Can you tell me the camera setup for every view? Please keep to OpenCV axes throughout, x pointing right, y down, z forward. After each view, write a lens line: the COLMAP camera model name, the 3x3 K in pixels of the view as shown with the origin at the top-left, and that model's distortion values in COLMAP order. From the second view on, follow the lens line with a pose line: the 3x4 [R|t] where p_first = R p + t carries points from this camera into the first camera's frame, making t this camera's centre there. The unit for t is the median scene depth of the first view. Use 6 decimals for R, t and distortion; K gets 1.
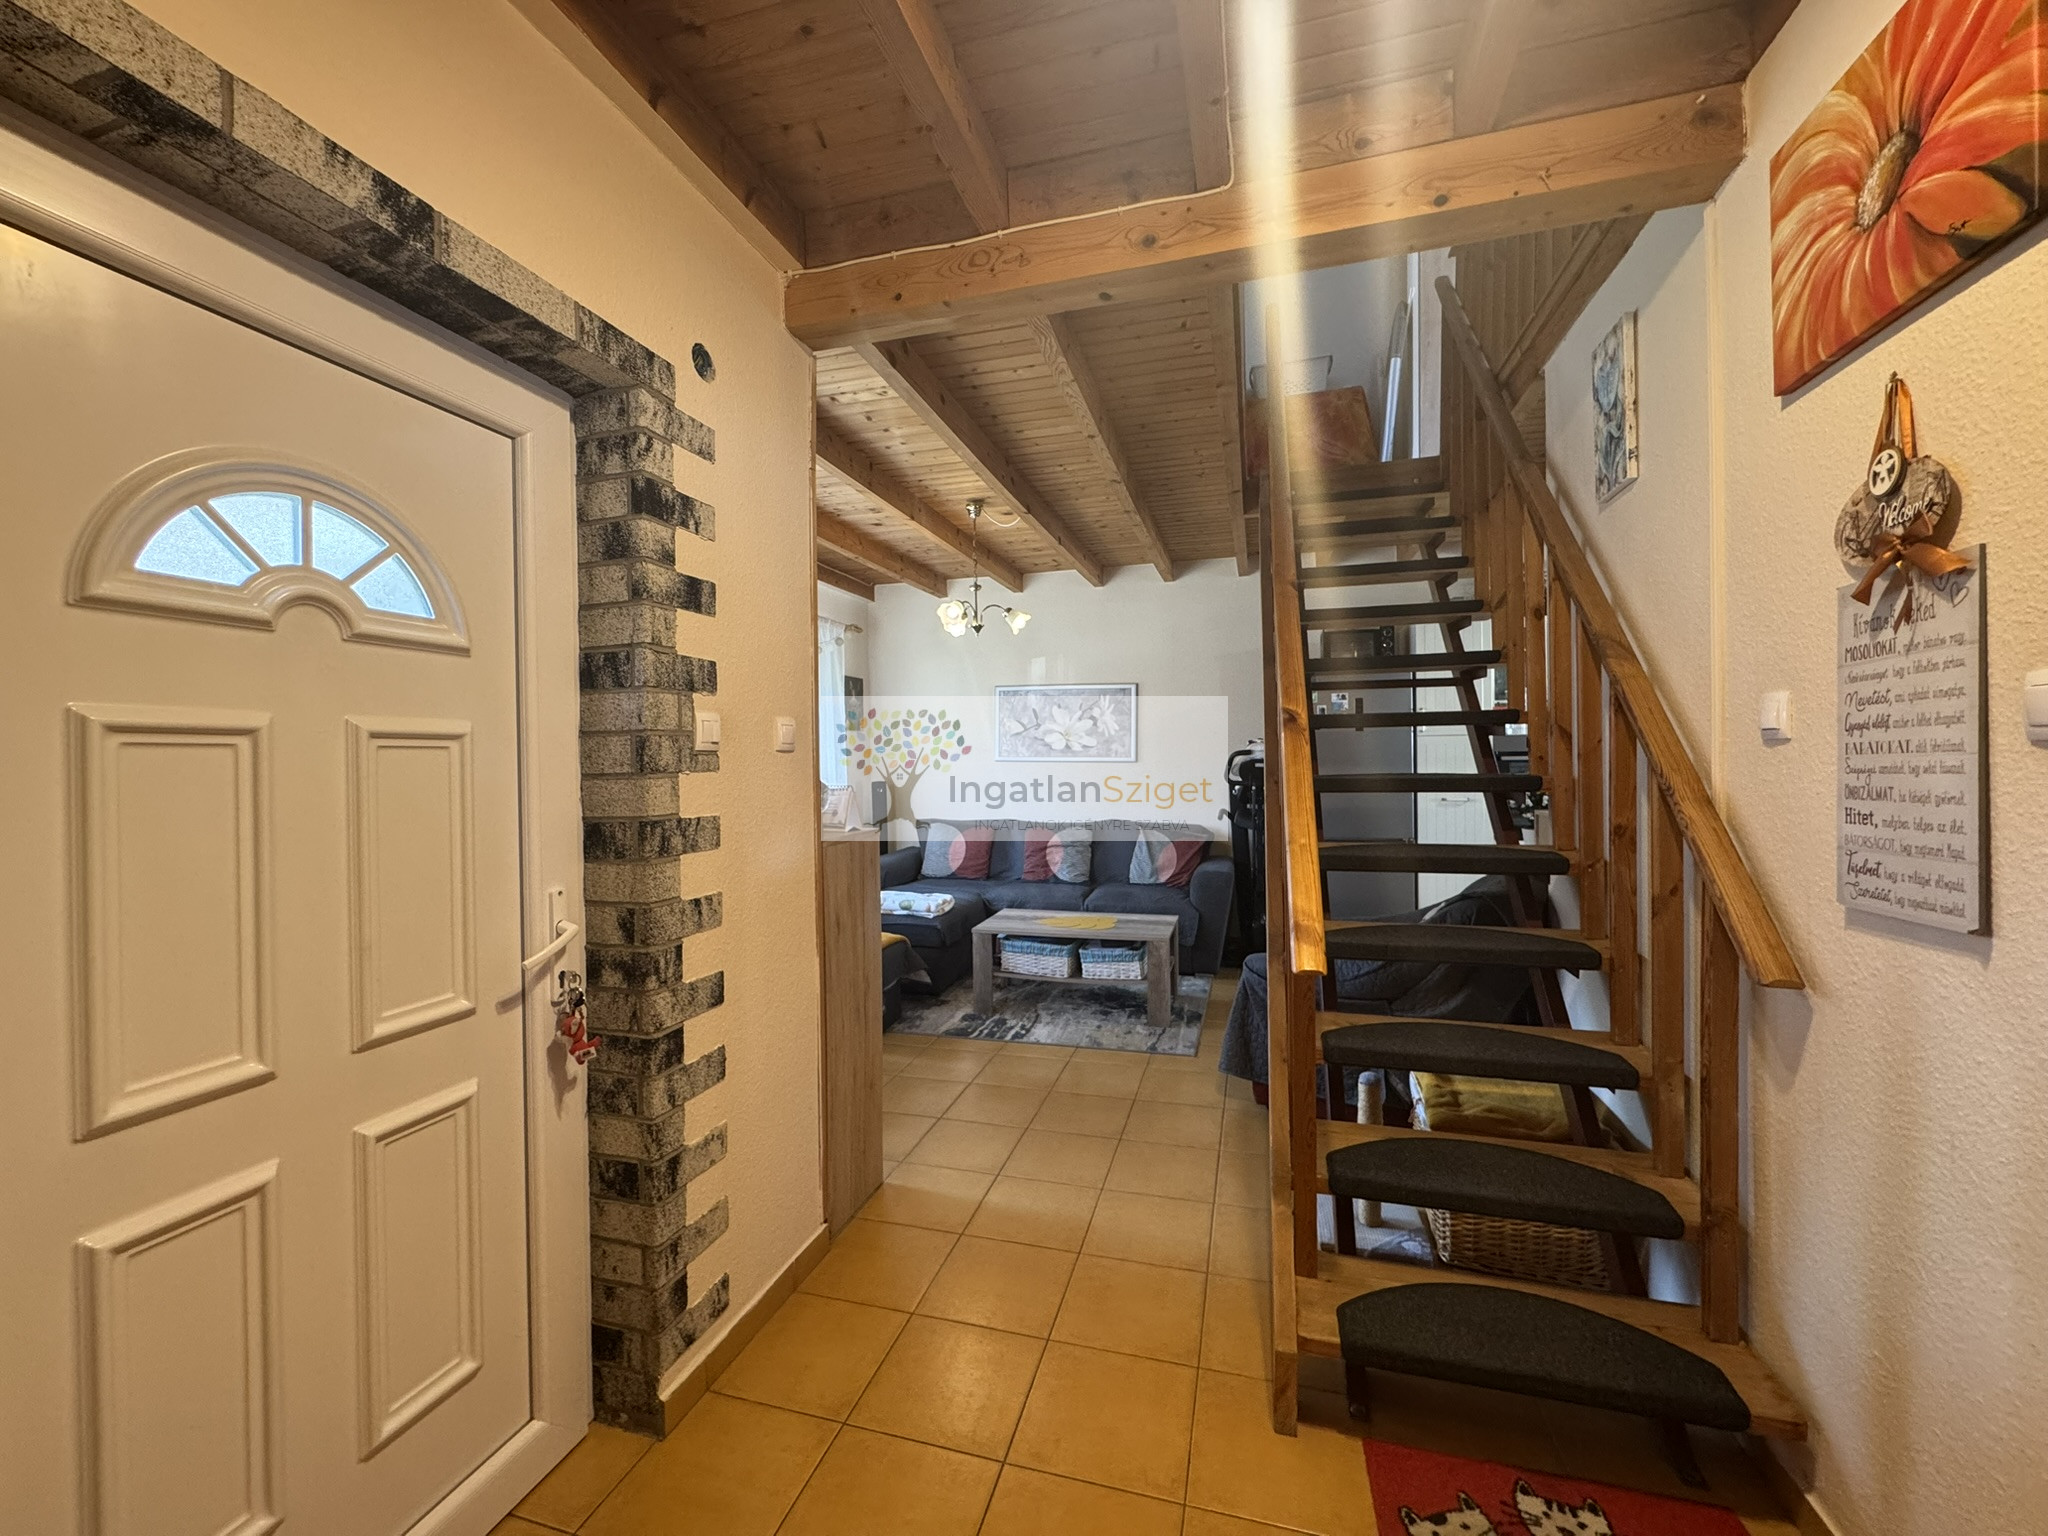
lens RADIAL K [[816.0, 0, 1022.2], [0, 816.0, 763.8], [0, 0, 1]] dist [-0.004390, 0.001336]
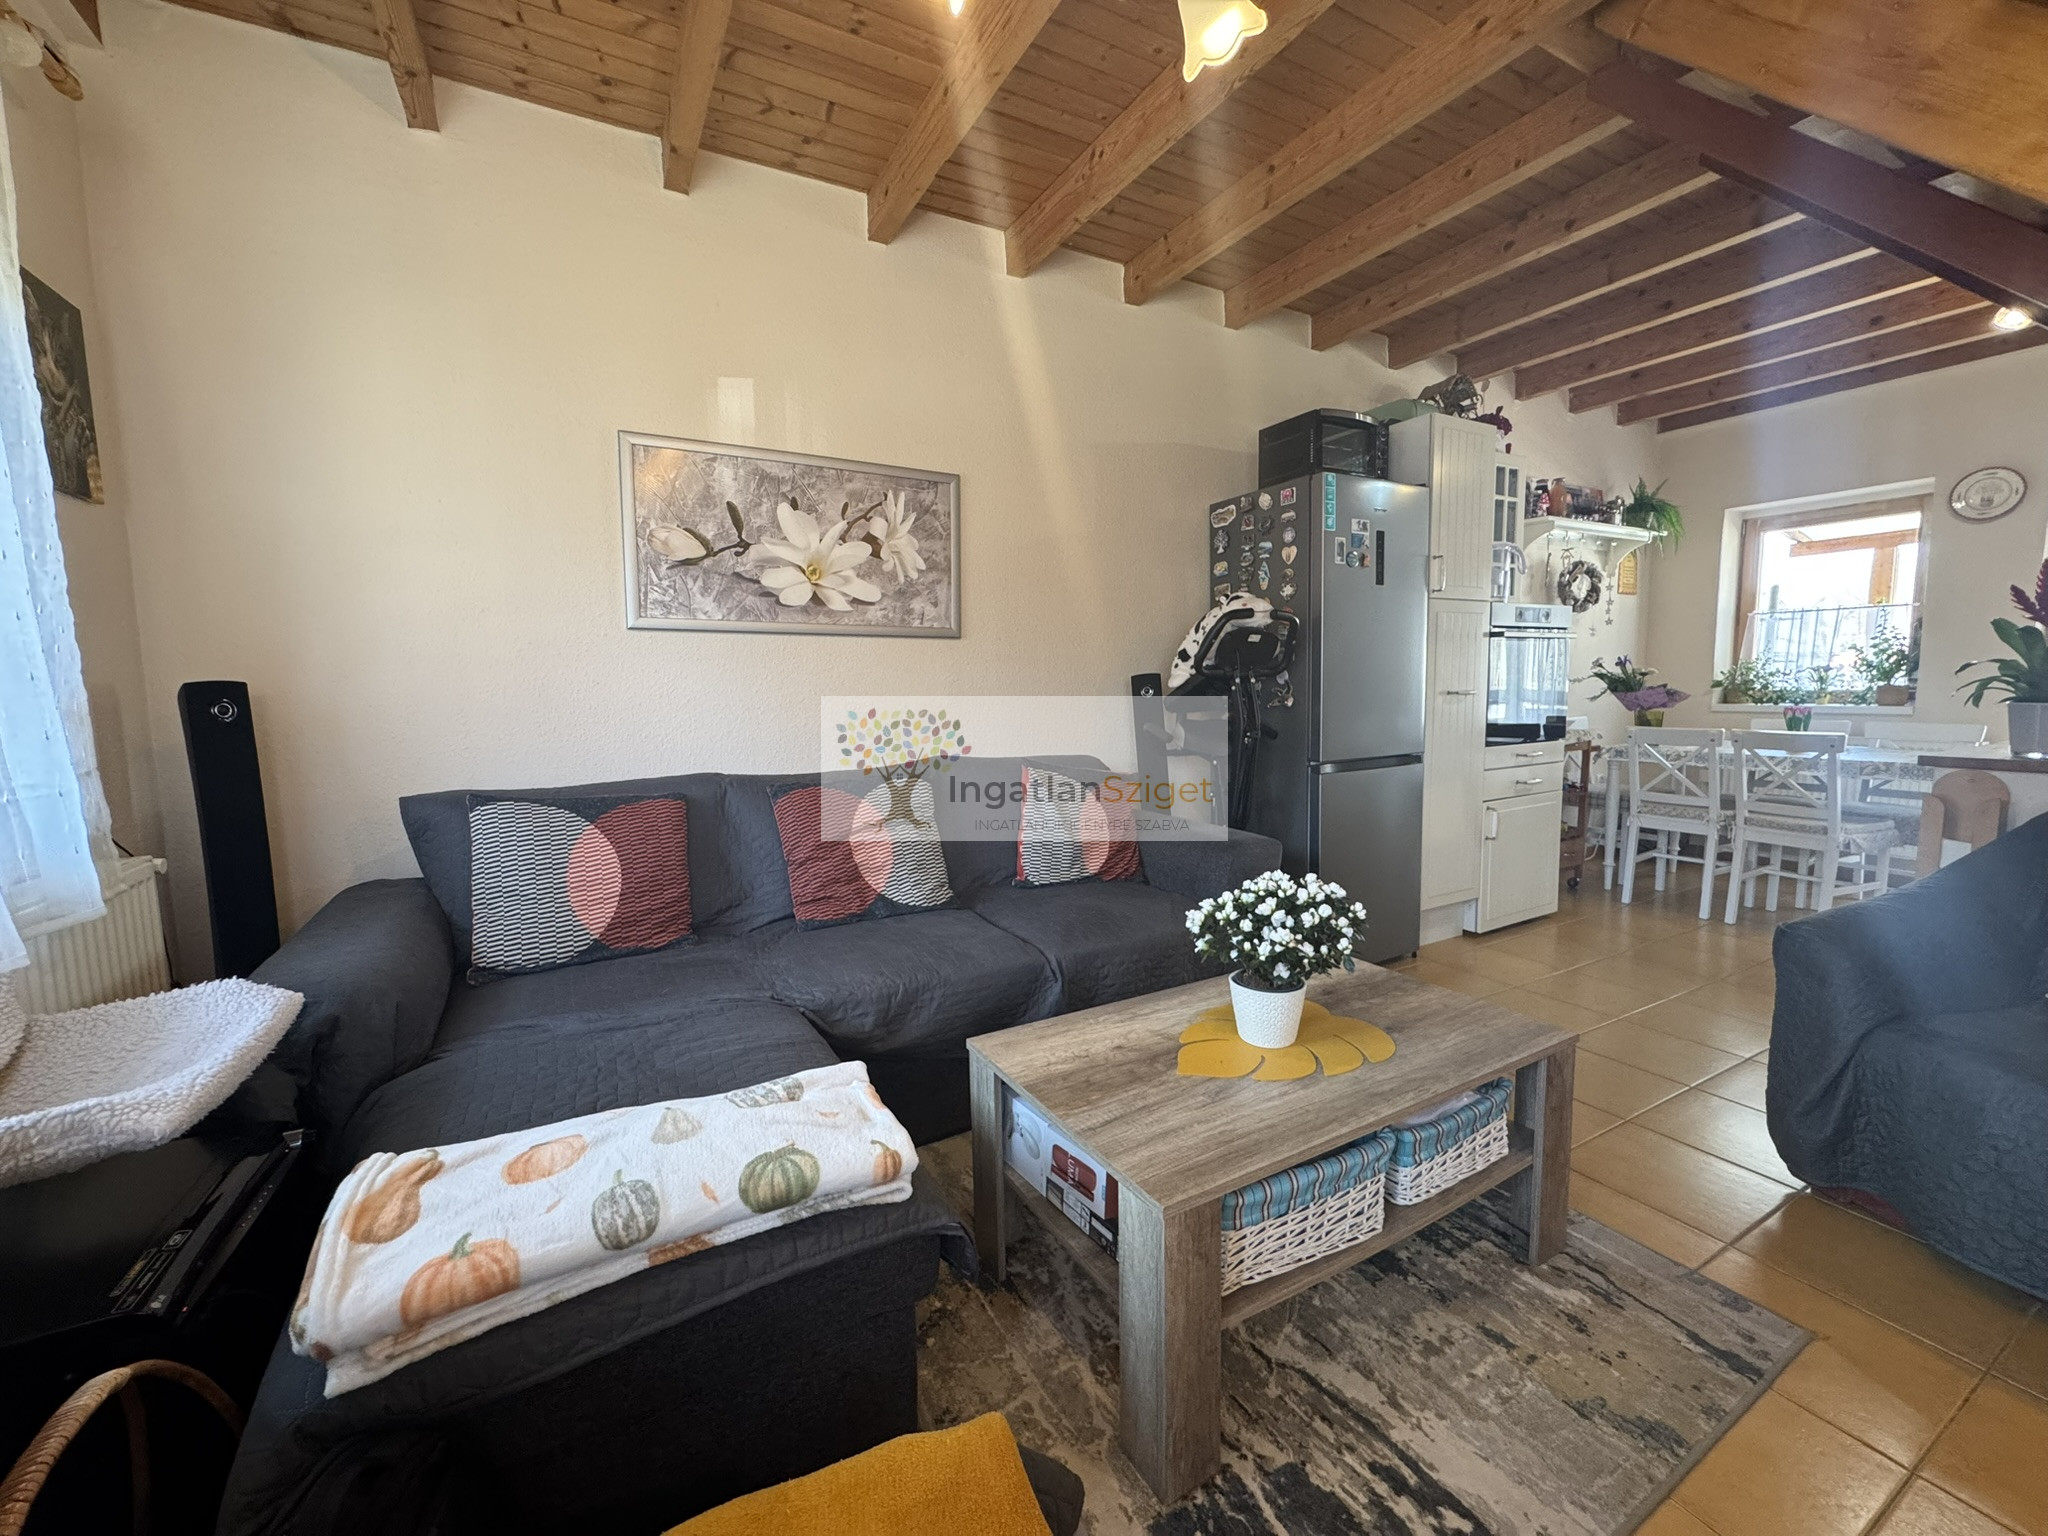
lens RADIAL K [[816.0, 0, 1032.3], [0, 816.0, 767.3], [0, 0, 1]] dist [-0.004390, 0.001336]
pose [[0.704675, -0.072783, 0.705787, -0.183303], [0.010045, 0.995648, 0.092645, 0.029932], [-0.709459, -0.058195, 0.702340, 0.609470]]
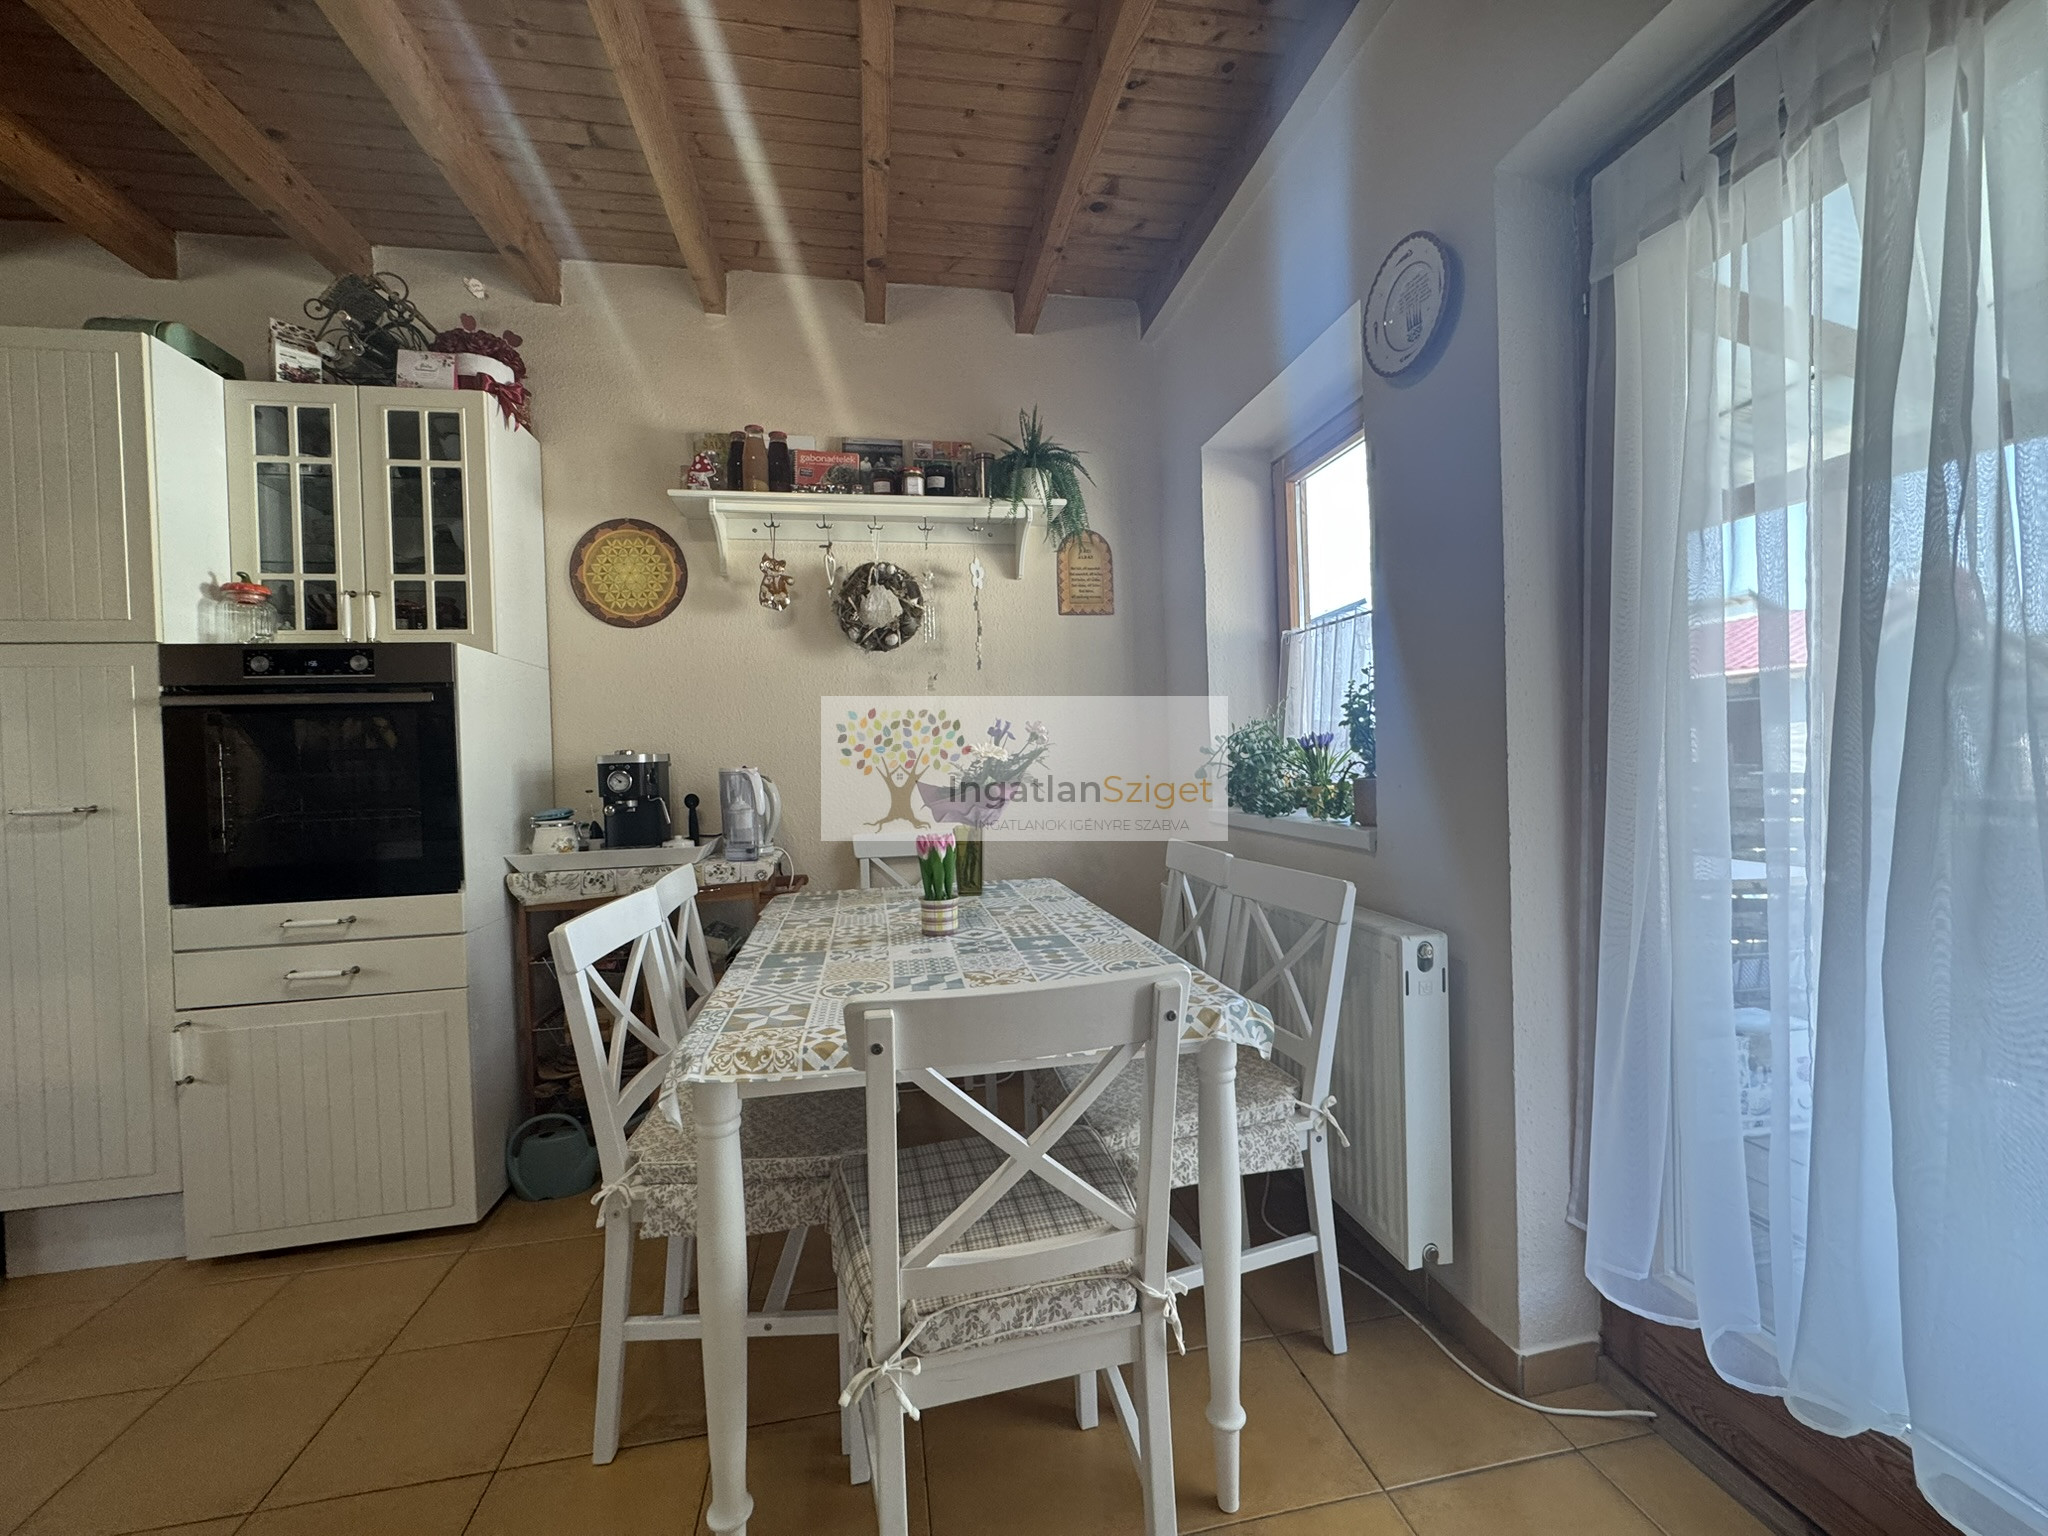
lens RADIAL K [[816.0, 0, 1023.4], [0, 816.0, 765.4], [0, 0, 1]] dist [-0.004390, 0.001336]
pose [[0.889880, -0.020761, 0.455722, 0.611961], [0.018986, 0.999784, 0.008471, 0.021085], [-0.455800, 0.001114, 0.890082, 0.358740]]
